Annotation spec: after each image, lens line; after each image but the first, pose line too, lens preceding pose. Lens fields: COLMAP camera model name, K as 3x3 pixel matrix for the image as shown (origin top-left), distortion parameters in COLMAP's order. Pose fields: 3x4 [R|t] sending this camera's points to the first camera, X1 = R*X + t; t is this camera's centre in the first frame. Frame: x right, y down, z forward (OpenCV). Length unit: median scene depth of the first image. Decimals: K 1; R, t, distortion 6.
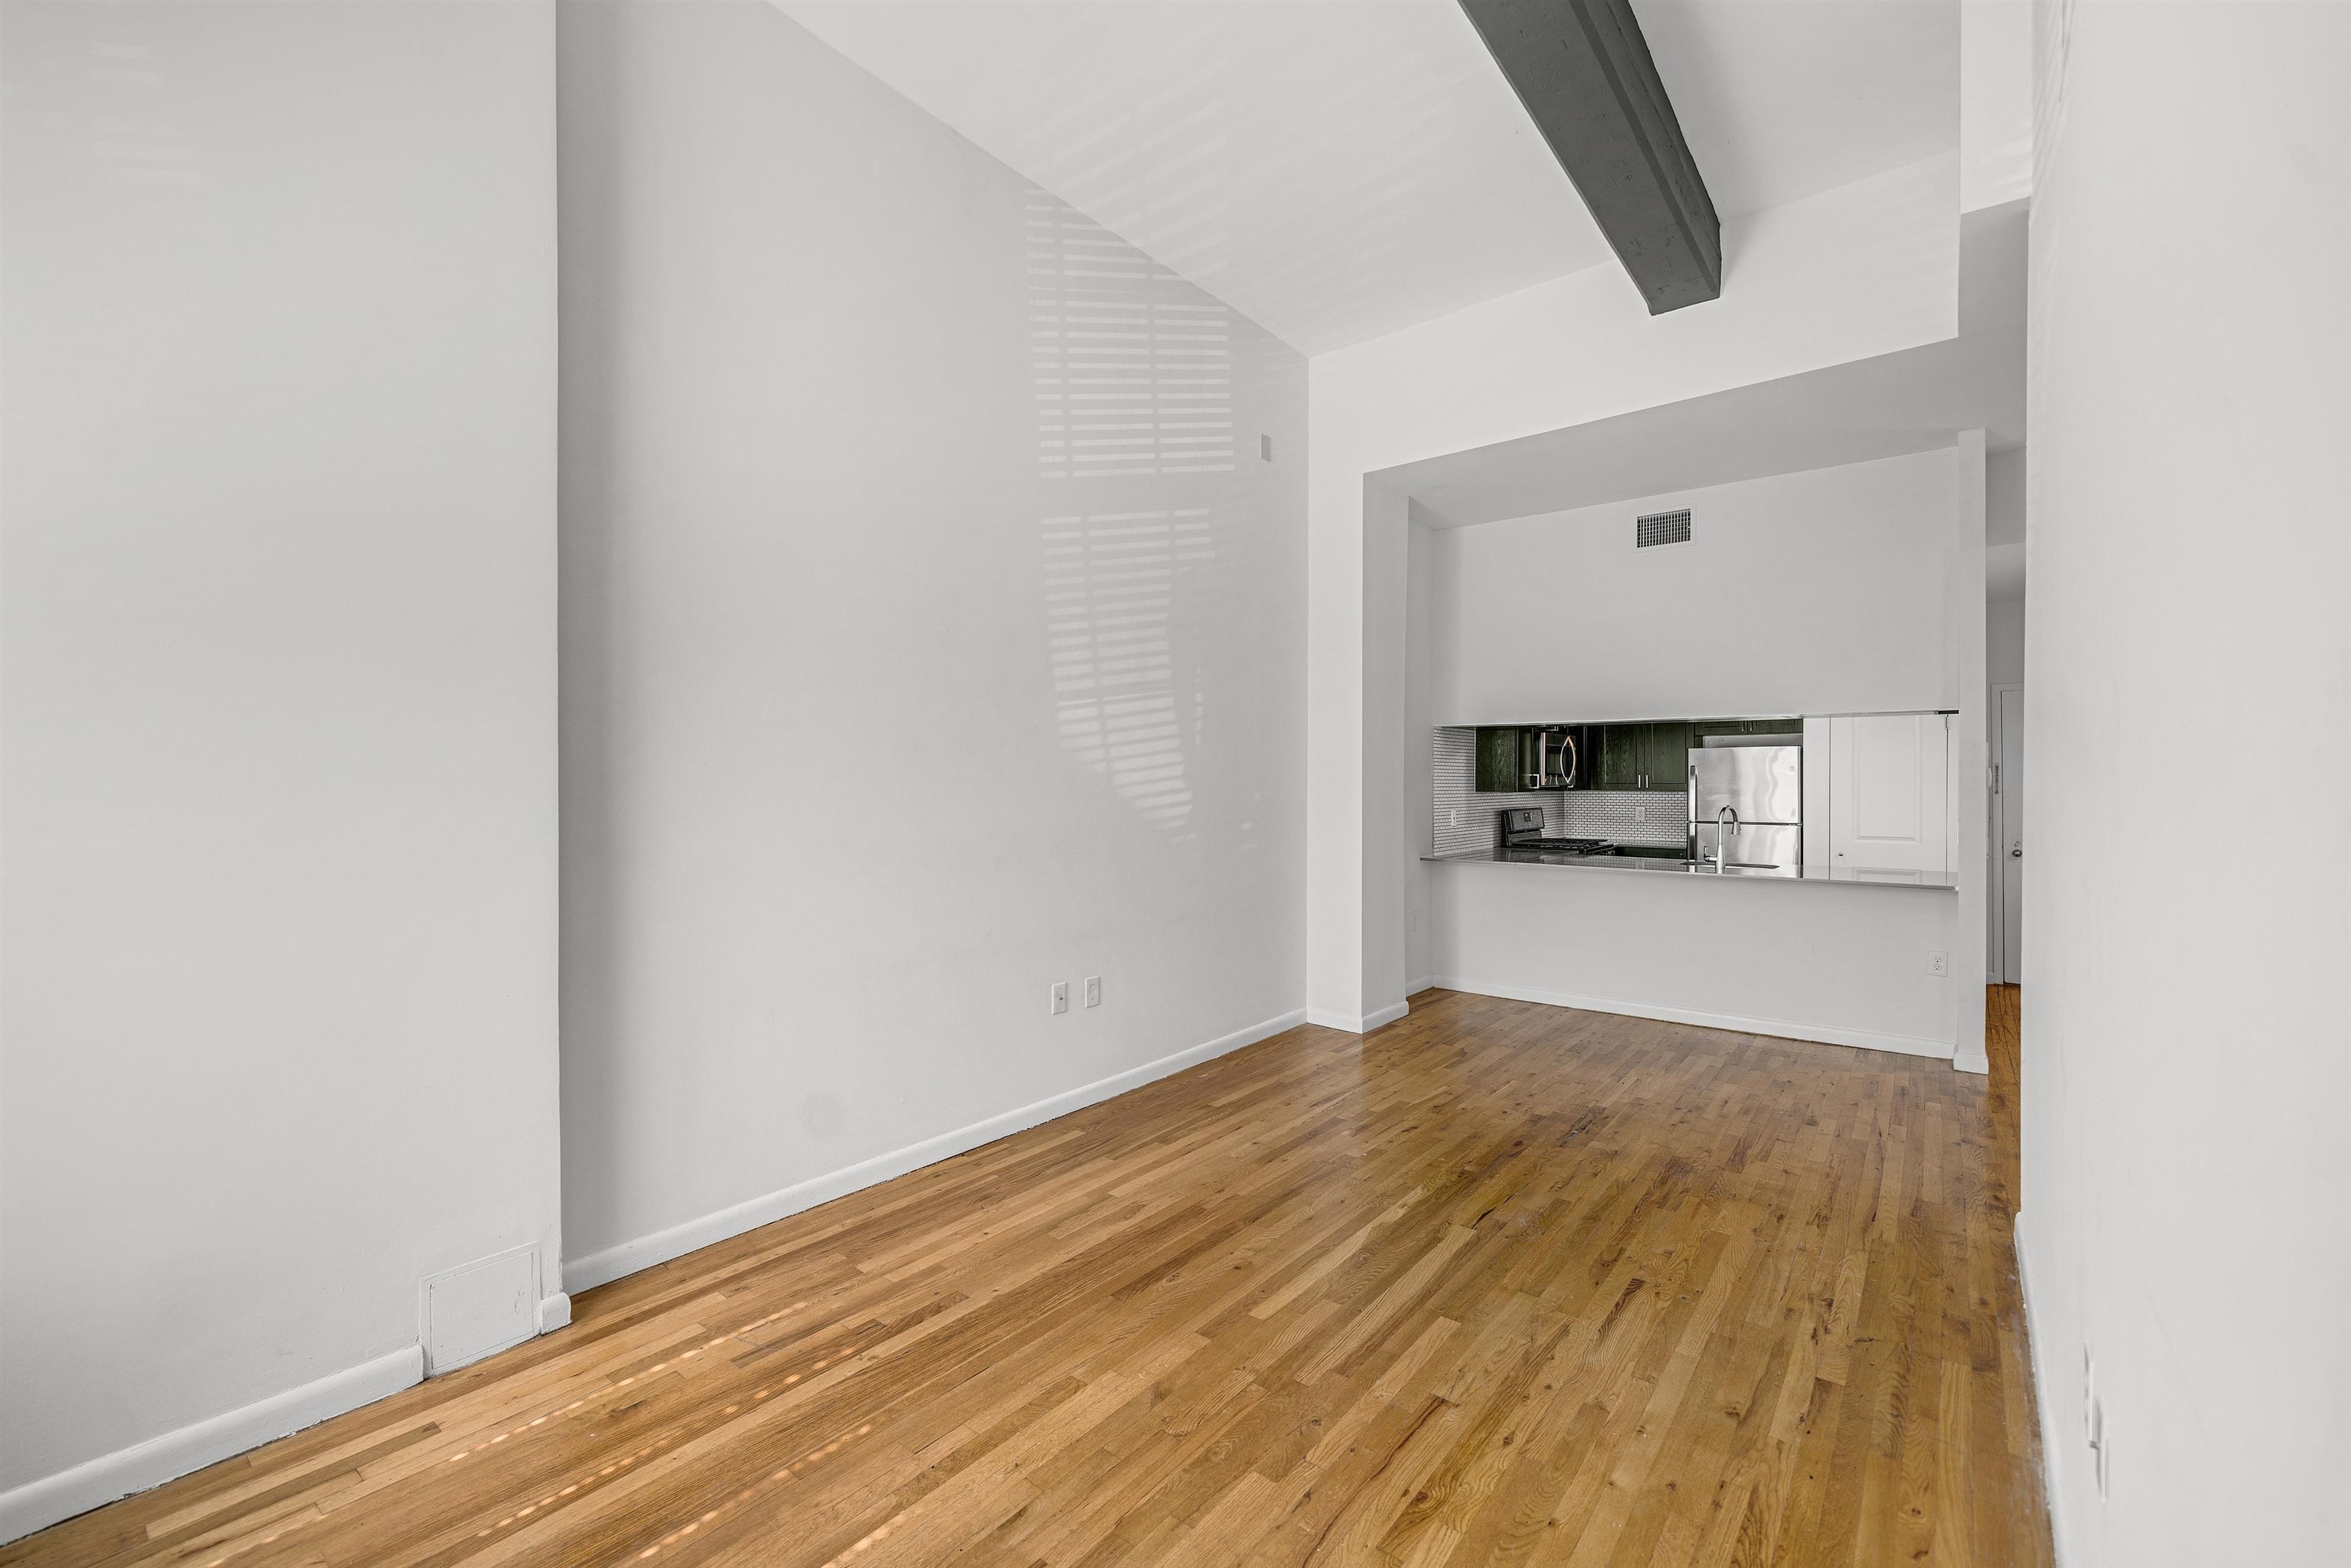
lens RADIAL K [[980.5, 0, 1203.1], [0, 980.5, 784.7], [0, 0, 1]] dist [-0.000166, -0.000063]
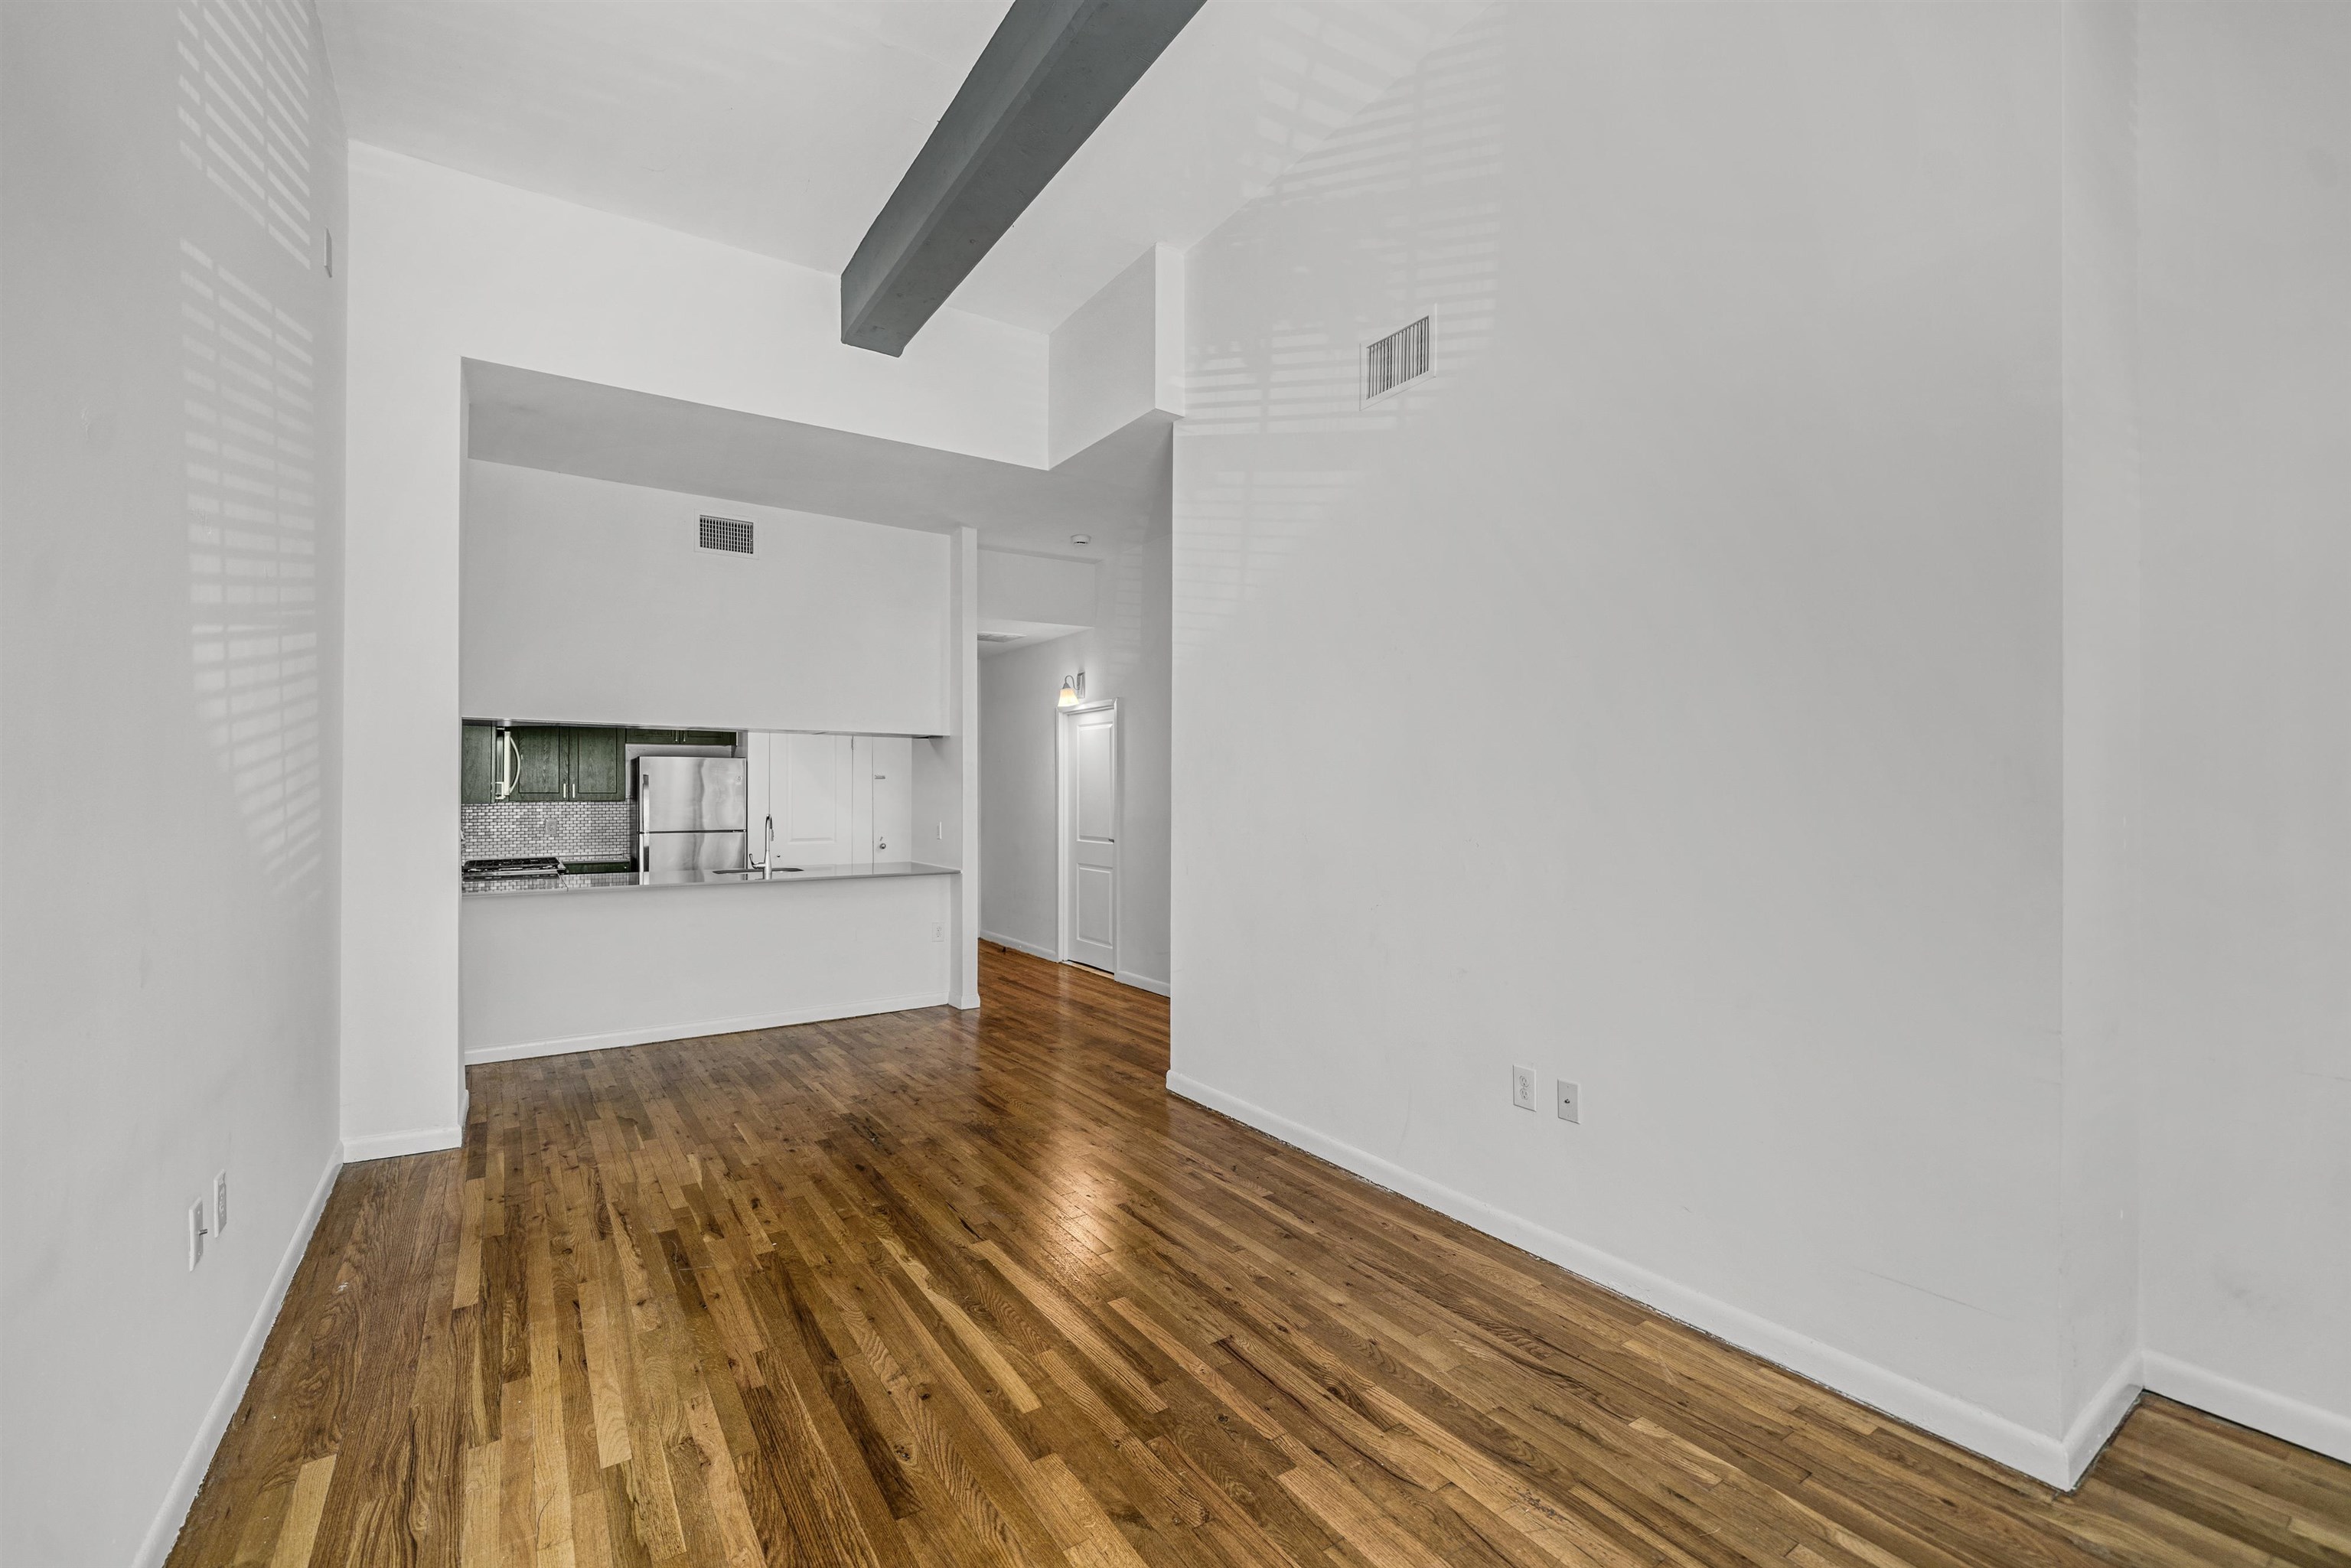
lens RADIAL K [[963.3, 0, 1179.2], [0, 963.3, 787.4], [0, 0, 1]] dist [-0.000093, -0.000128]
pose [[0.309399, 0.004322, 0.950923, -0.465017], [0.003275, 0.999979, -0.005611, 0.000762], [-0.950927, 0.004851, 0.309378, 0.398963]]
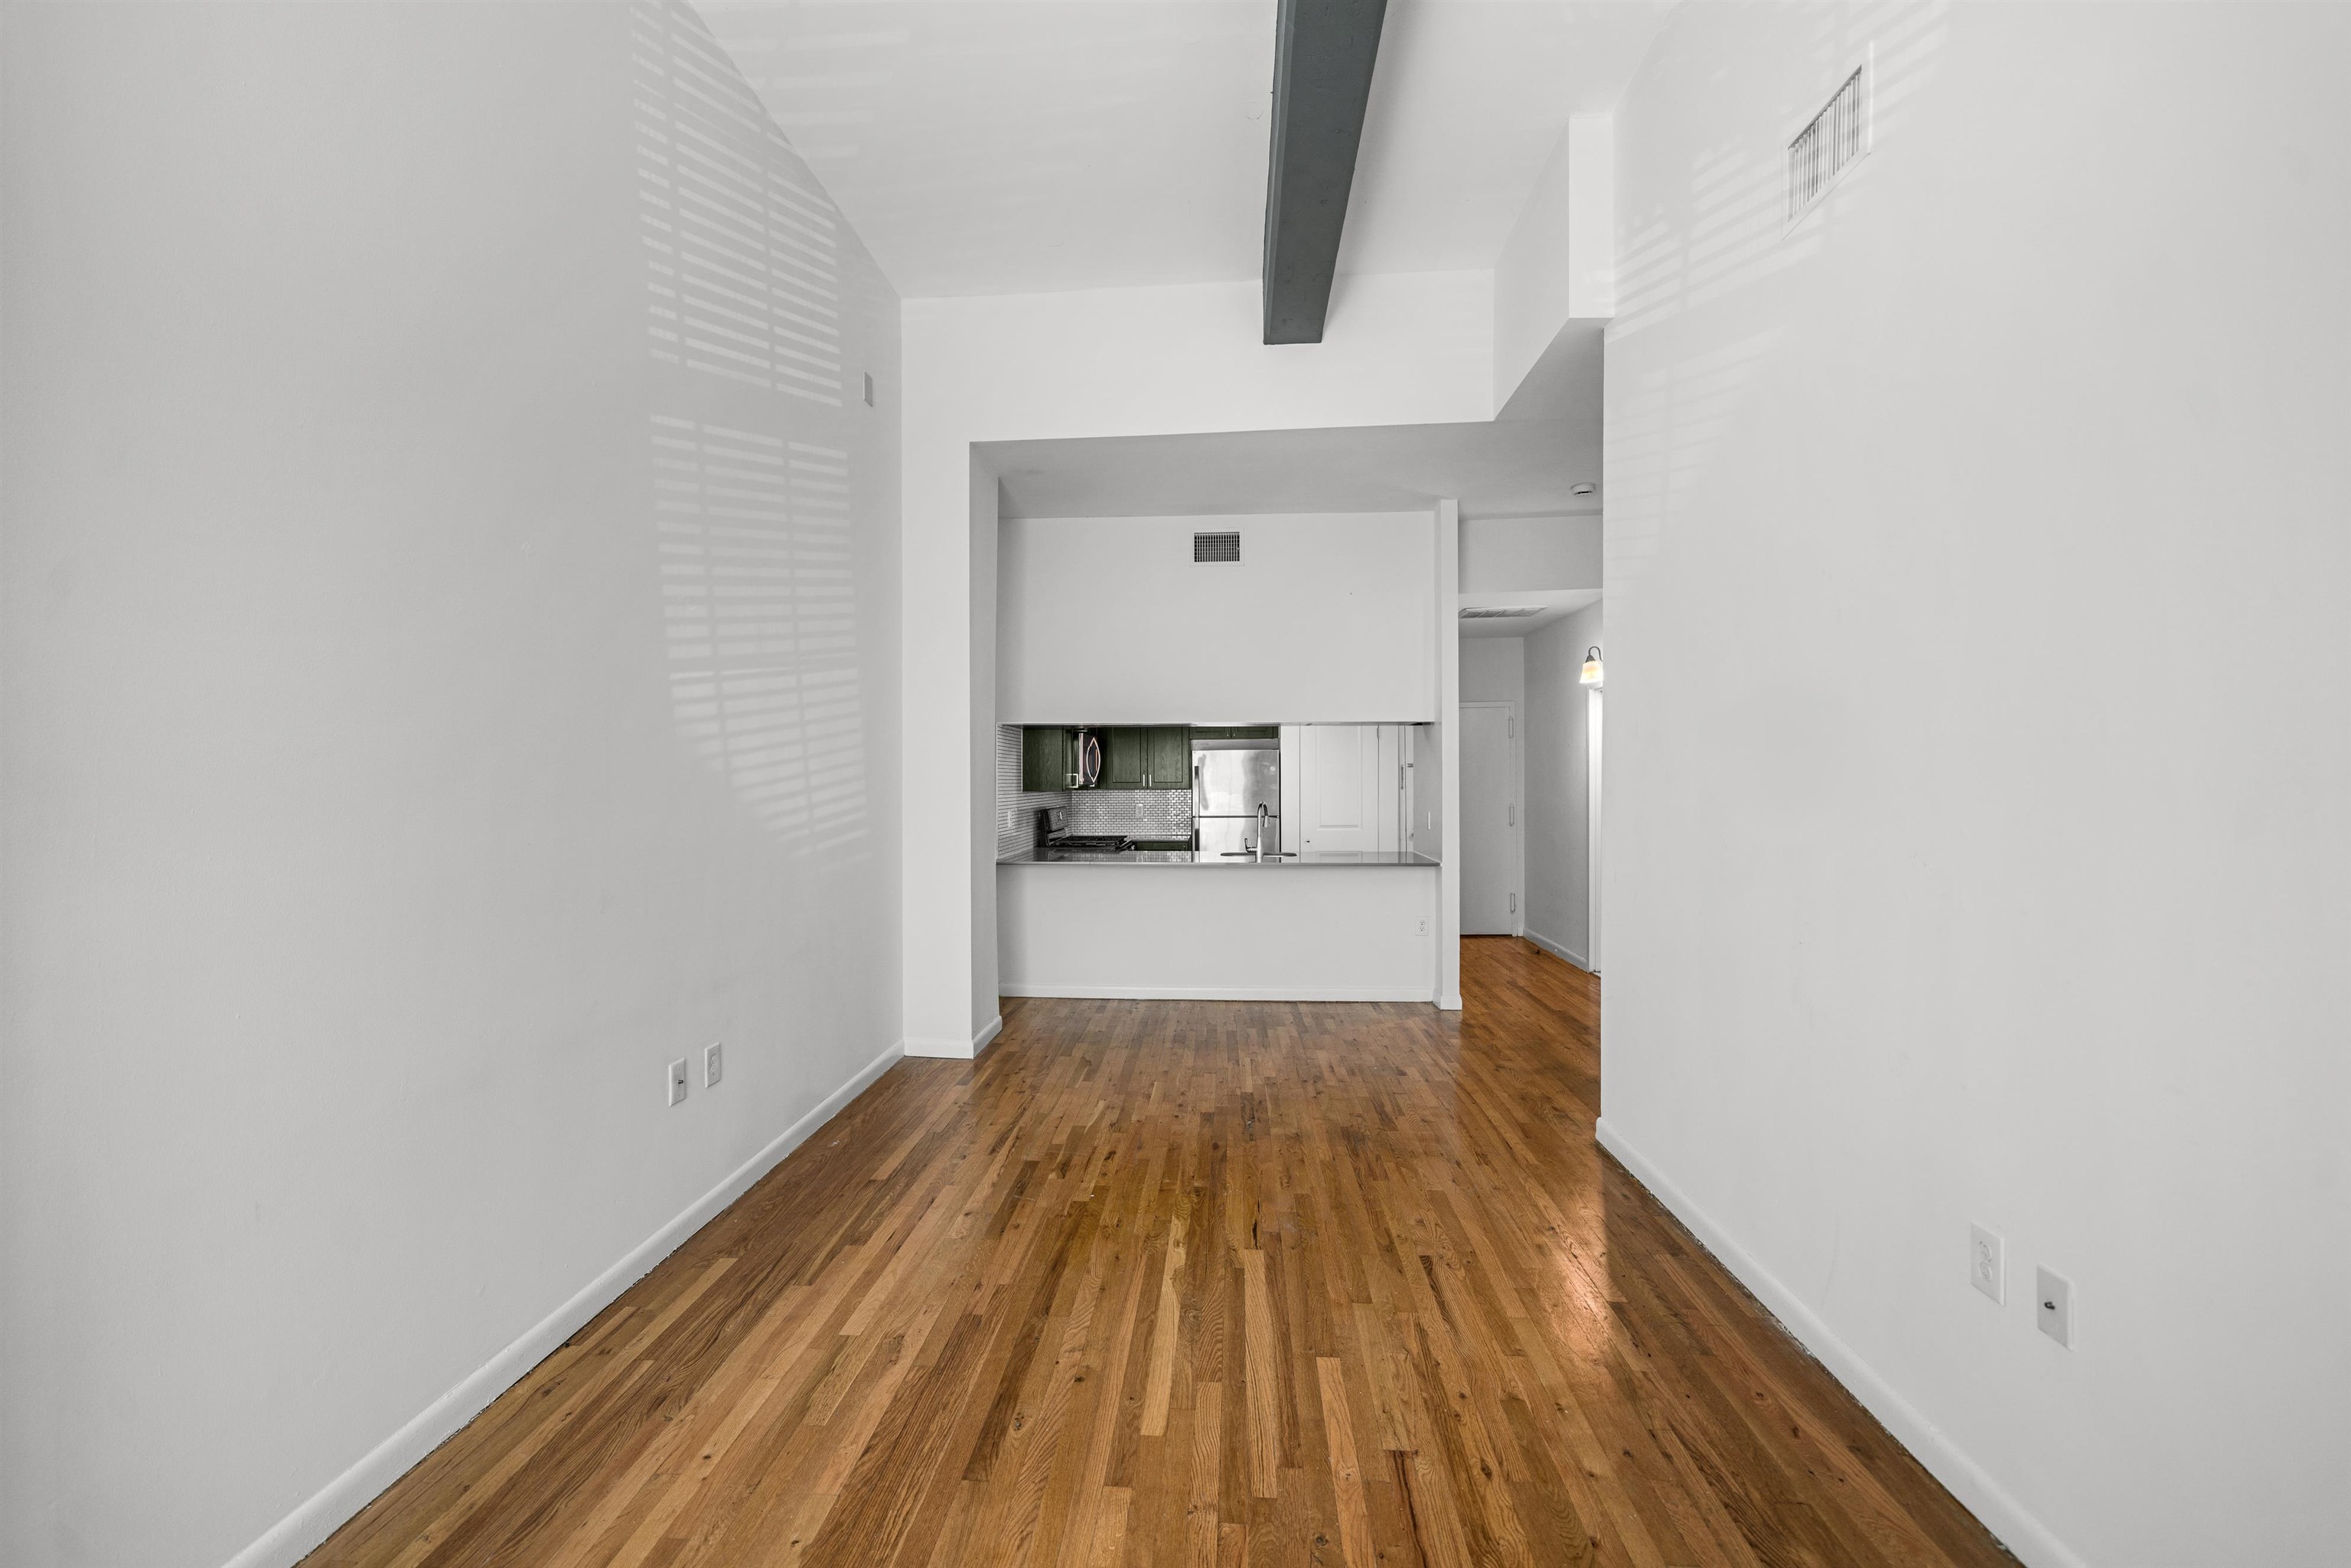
lens RADIAL K [[963.3, 0, 1179.2], [0, 963.3, 787.4], [0, 0, 1]] dist [-0.000093, -0.000128]
pose [[0.829038, -0.007999, 0.559135, -0.242655], [0.006423, 0.999968, 0.004783, -0.001064], [-0.559155, -0.000374, 0.829063, 0.208431]]
